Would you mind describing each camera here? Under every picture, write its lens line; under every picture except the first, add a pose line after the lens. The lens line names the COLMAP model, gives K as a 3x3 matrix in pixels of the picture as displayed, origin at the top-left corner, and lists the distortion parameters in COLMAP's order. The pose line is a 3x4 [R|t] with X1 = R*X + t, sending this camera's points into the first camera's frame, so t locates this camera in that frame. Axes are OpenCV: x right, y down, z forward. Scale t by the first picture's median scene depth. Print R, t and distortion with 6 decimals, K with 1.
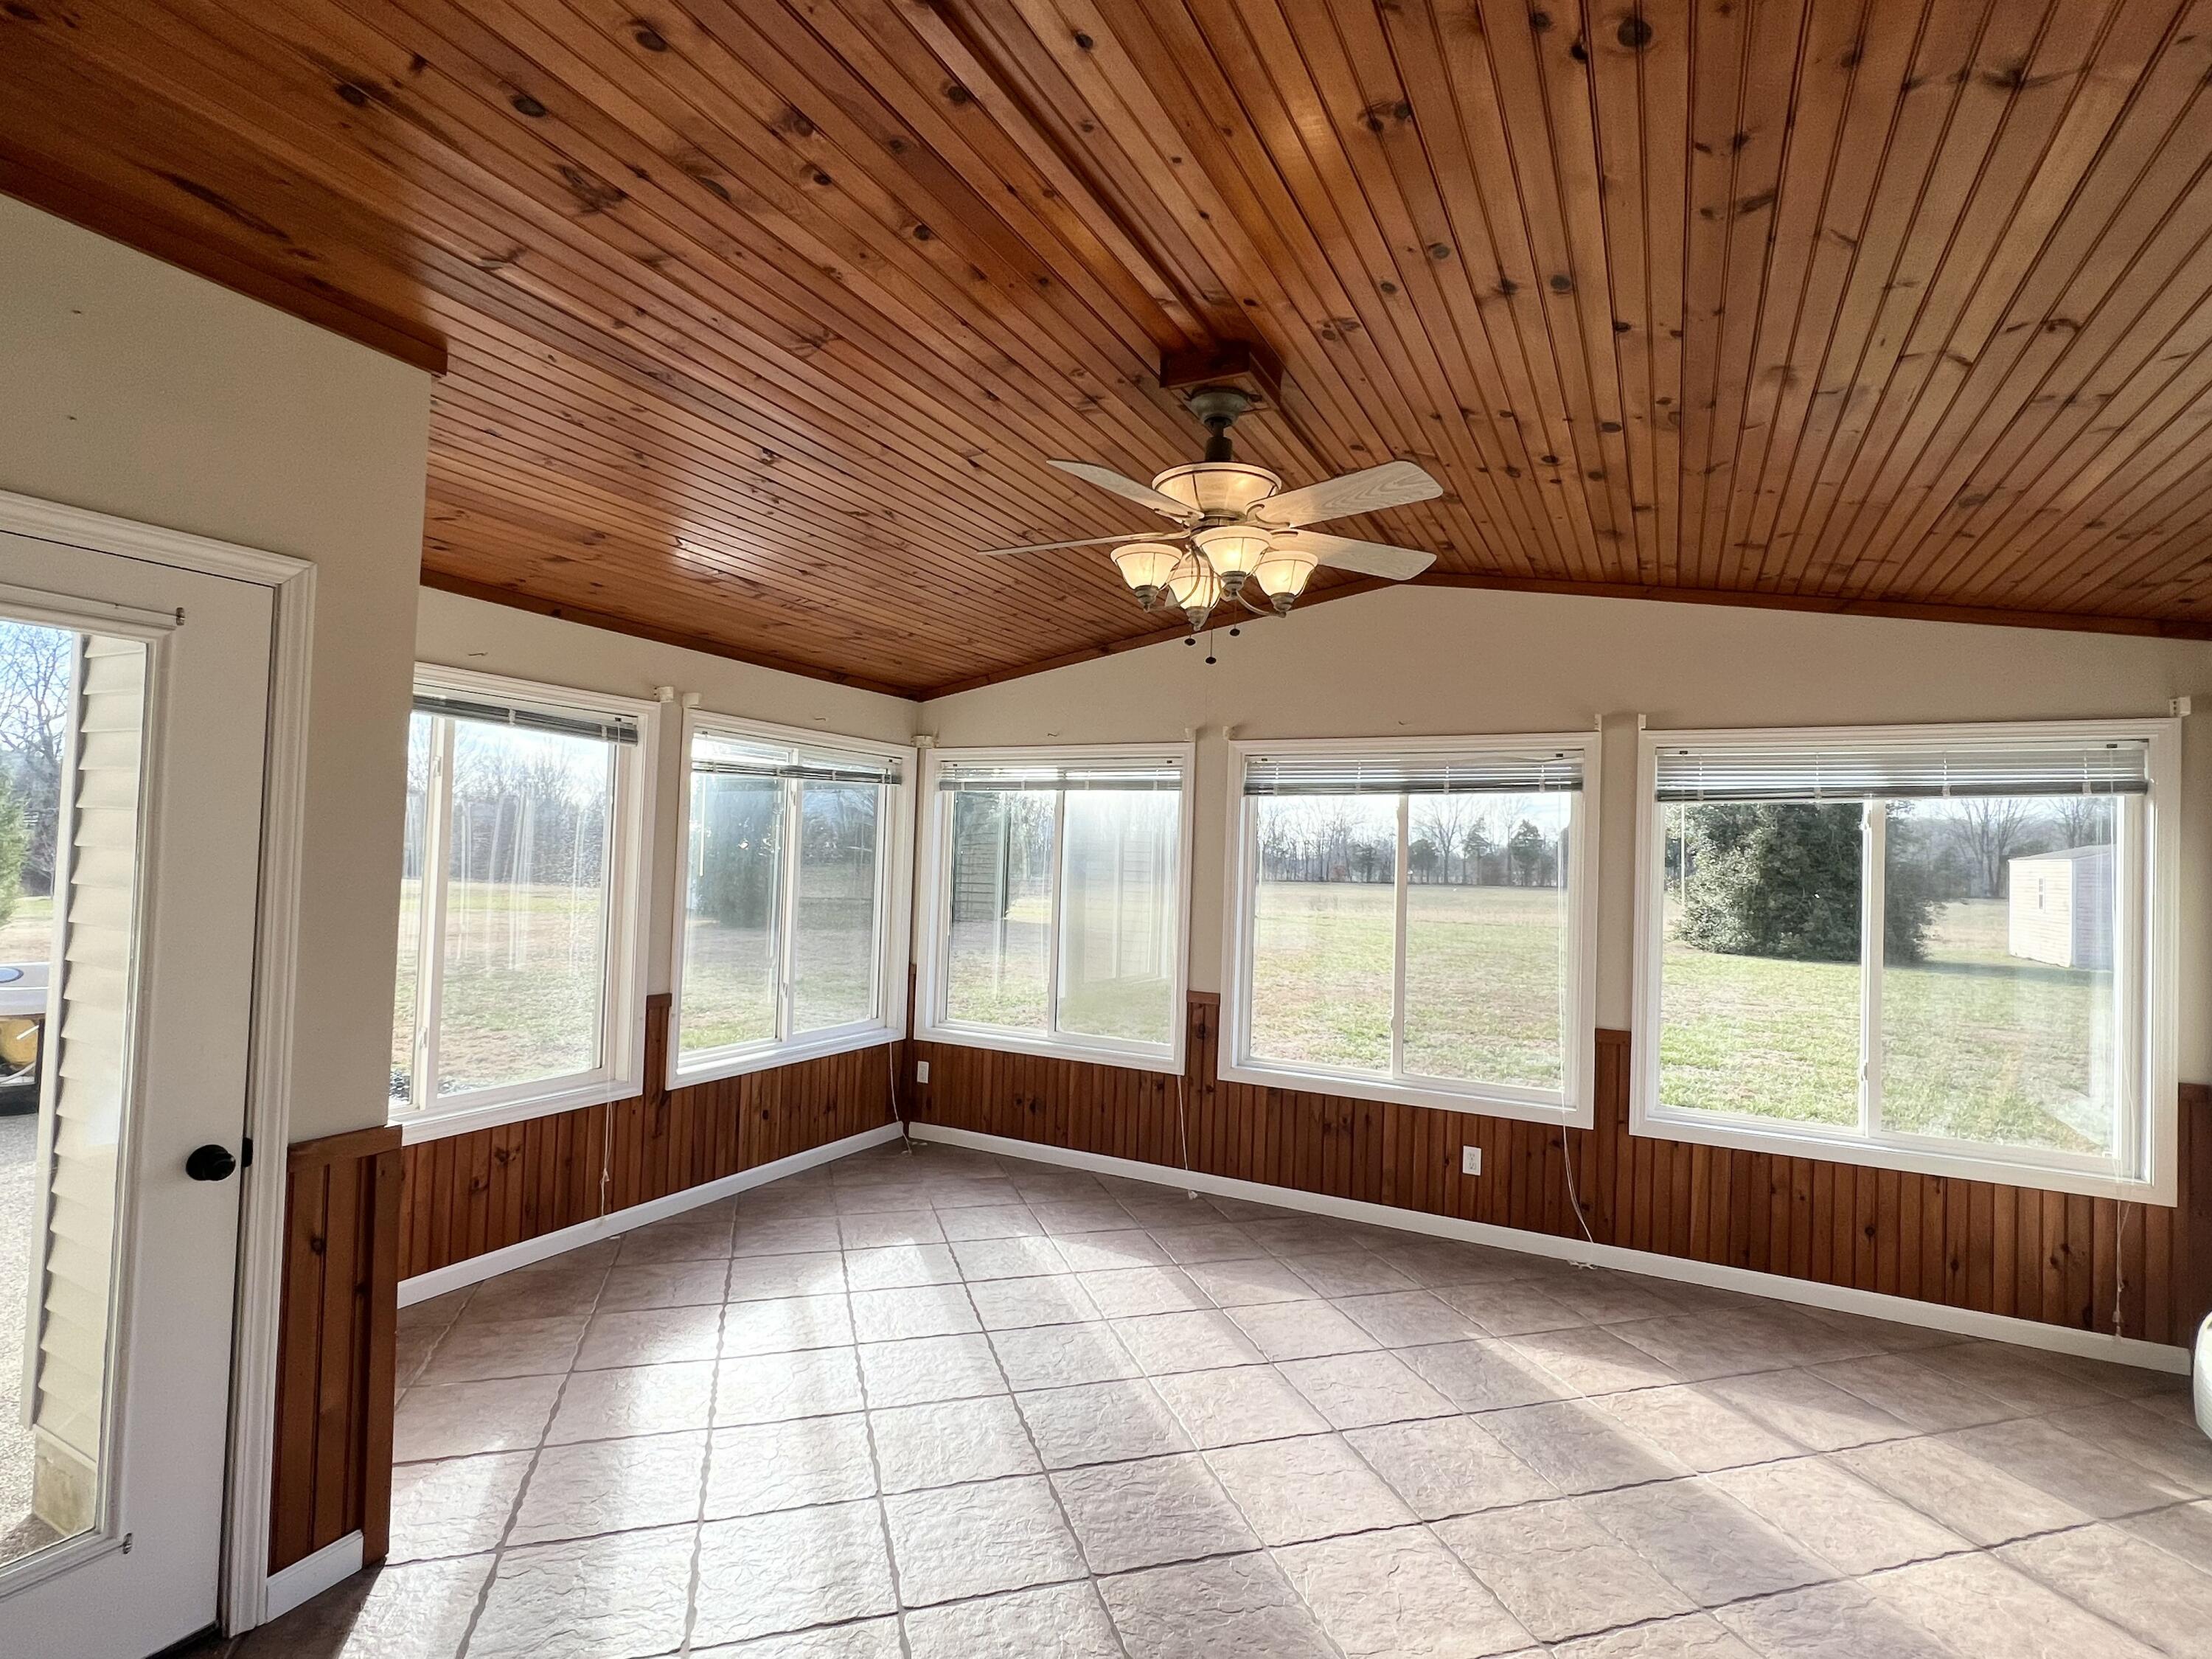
lens RADIAL K [[1083.9, 0, 1098.1], [0, 1083.9, 825.7], [0, 0, 1]] dist [0.000164, -0.001094]
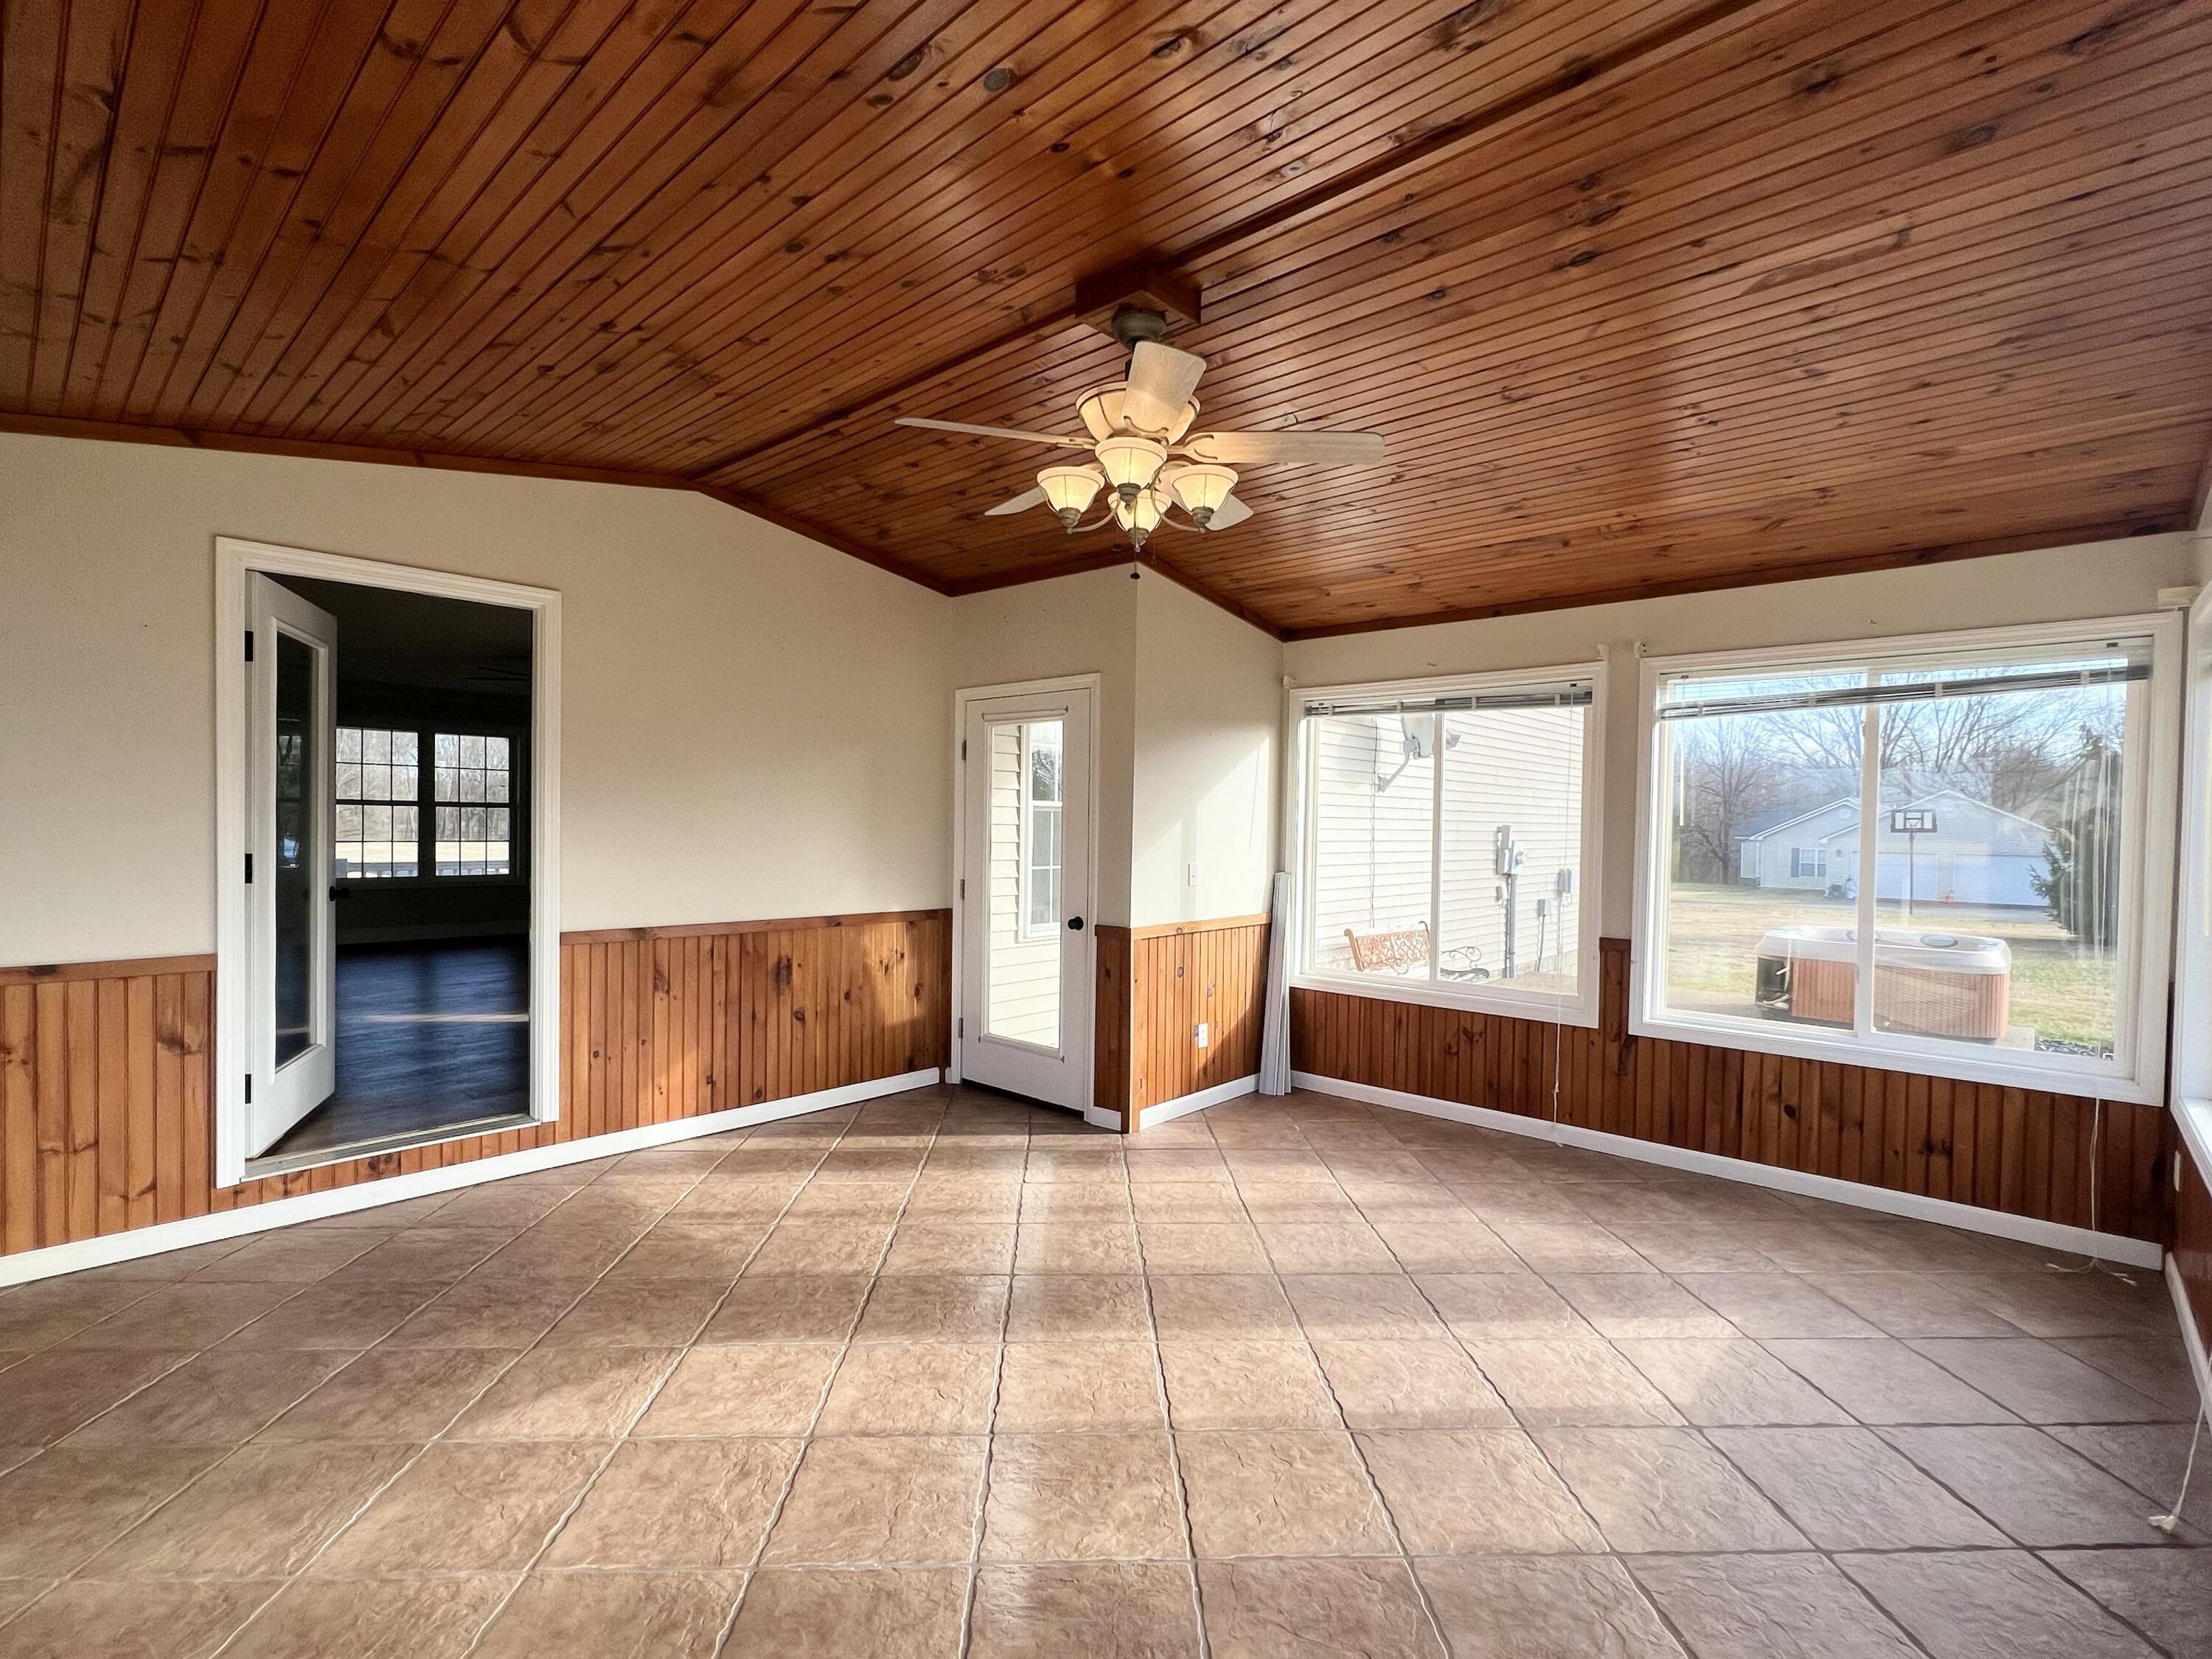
lens RADIAL K [[1029.4, 0, 1105.0], [0, 1029.4, 840.7], [0, 0, 1]] dist [-0.000399, -0.000206]
pose [[-0.256457, -0.018477, -0.966379, 0.799633], [0.006338, 0.999764, -0.020797, 0.092621], [0.966535, -0.011458, -0.256279, 0.914603]]
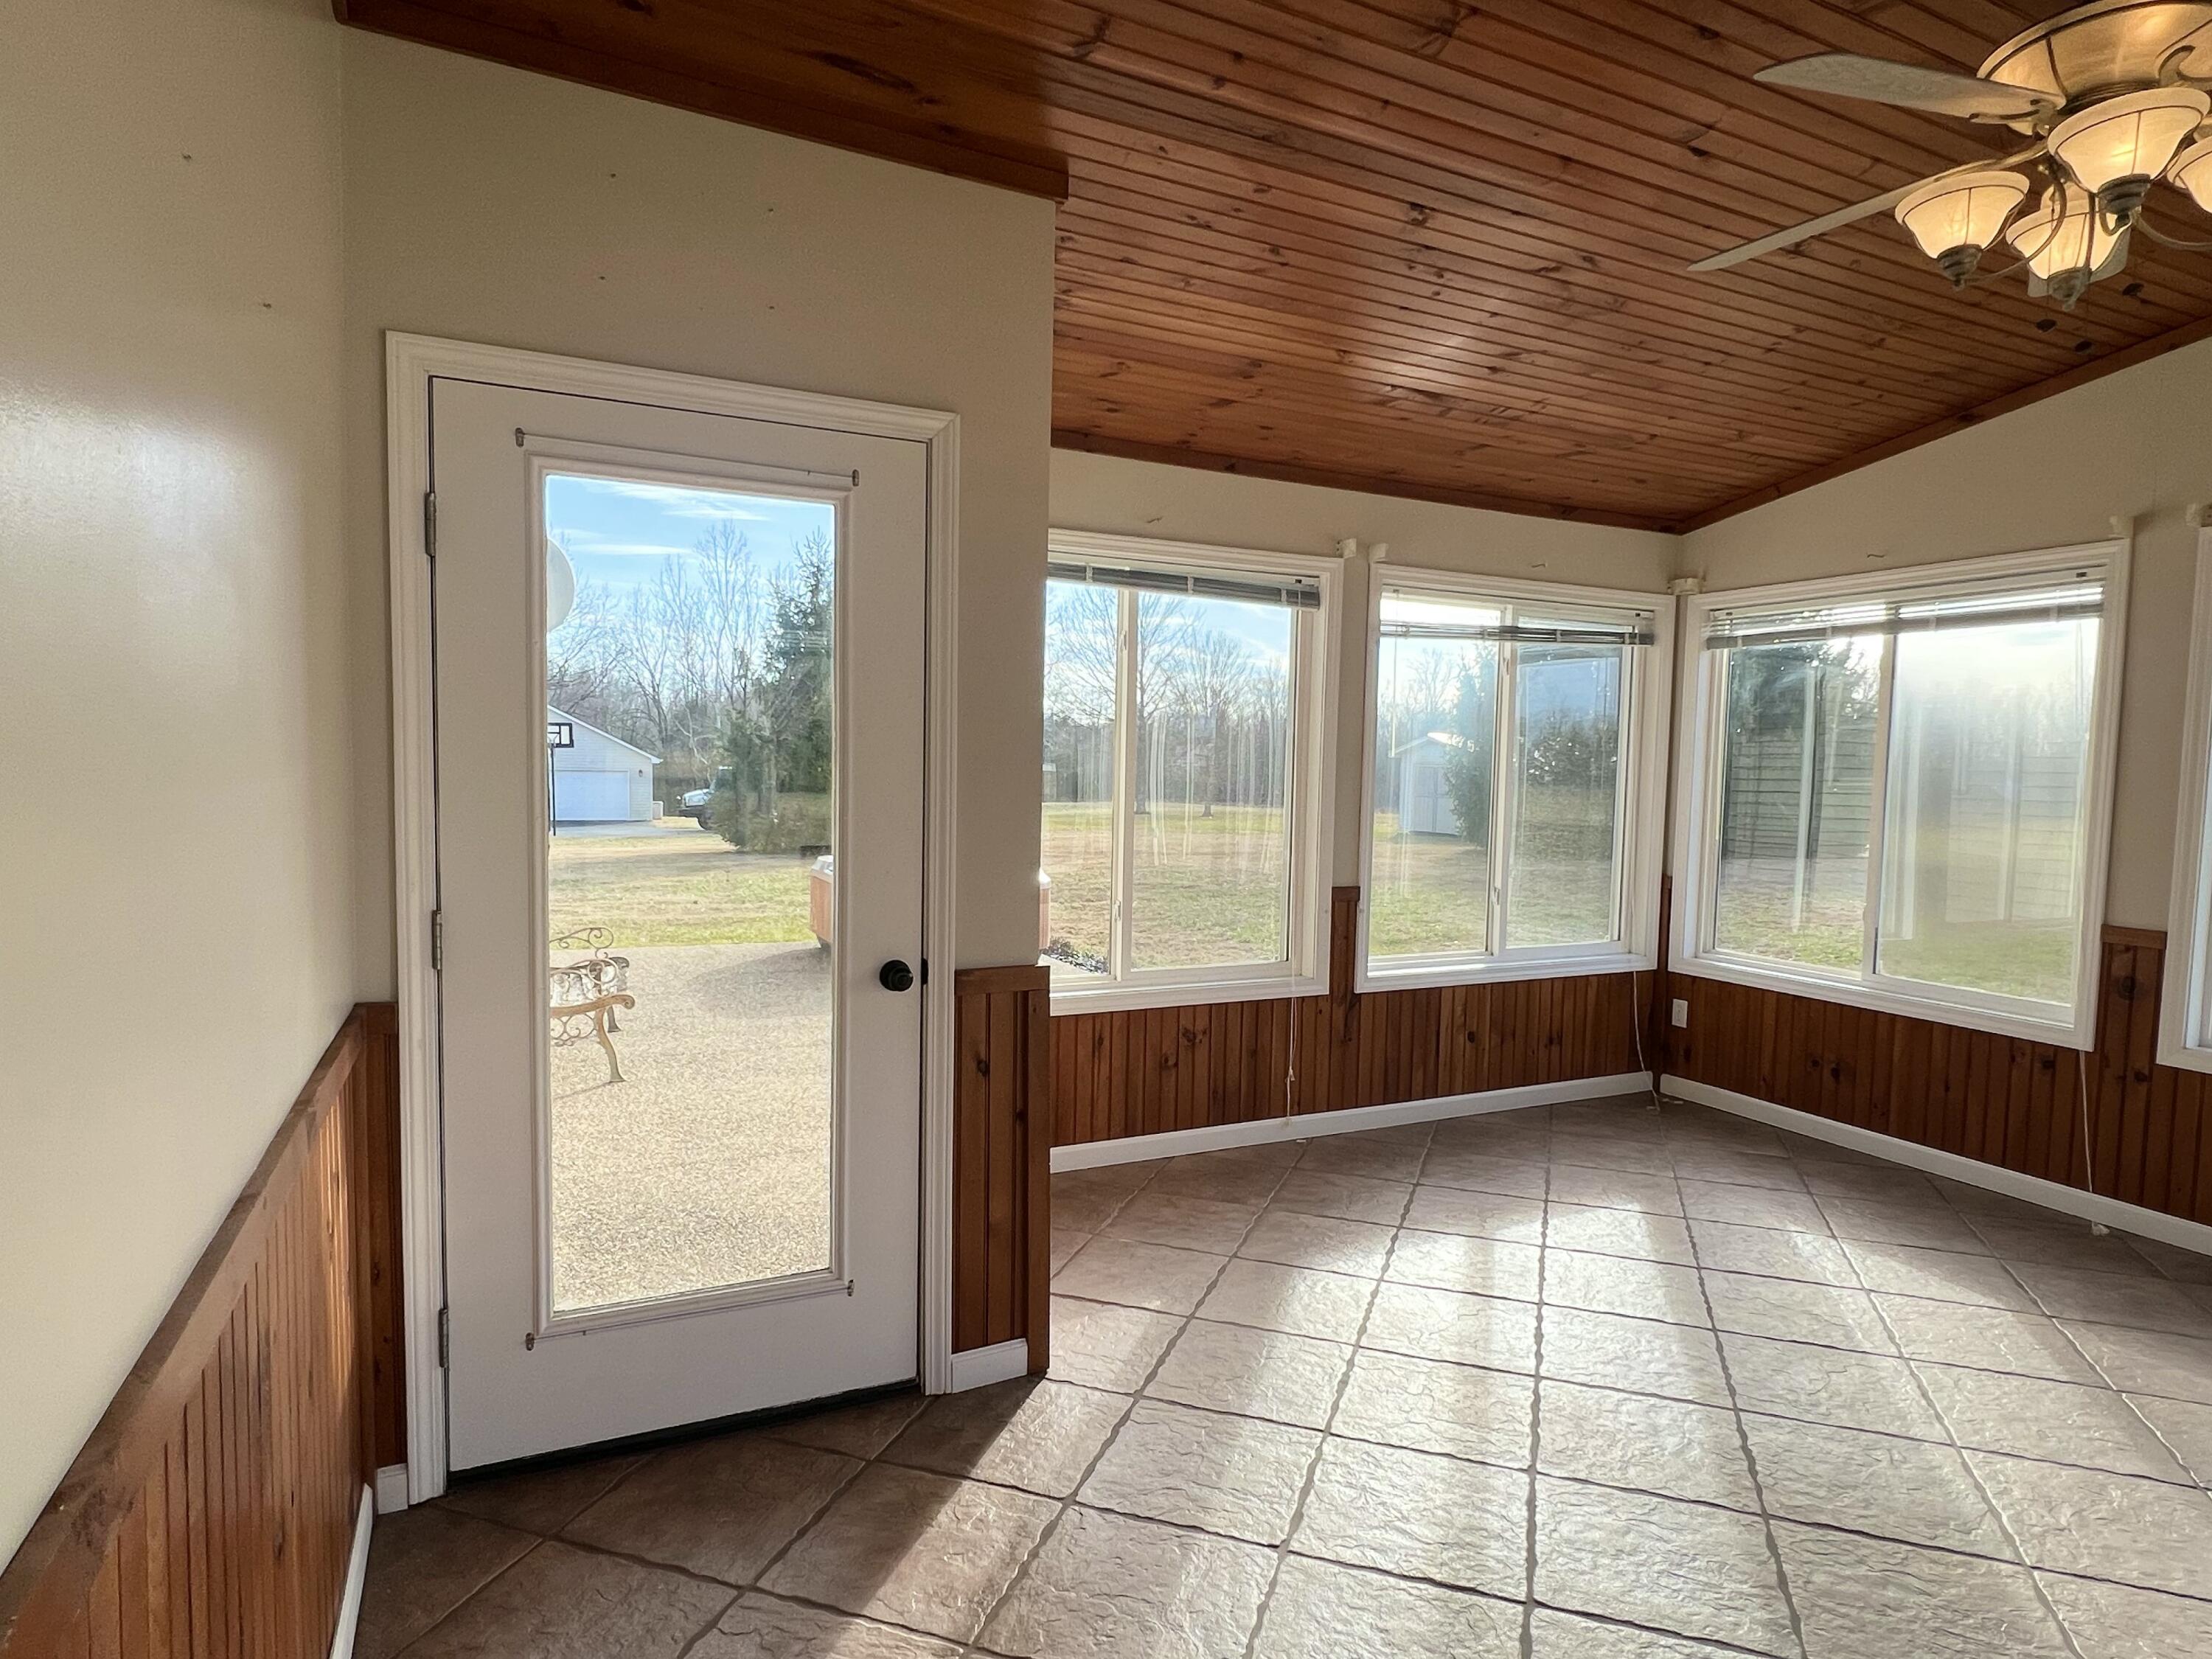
lens RADIAL K [[1255.3, 0, 1112.3], [0, 1255.3, 840.5], [0, 0, 1]] dist [-0.000627, 0.000373]
pose [[0.805809, 0.021561, -0.591783, 0.064588], [0.023201, 0.997420, 0.067932, 0.049344], [0.591721, -0.068470, 0.803230, 0.058003]]
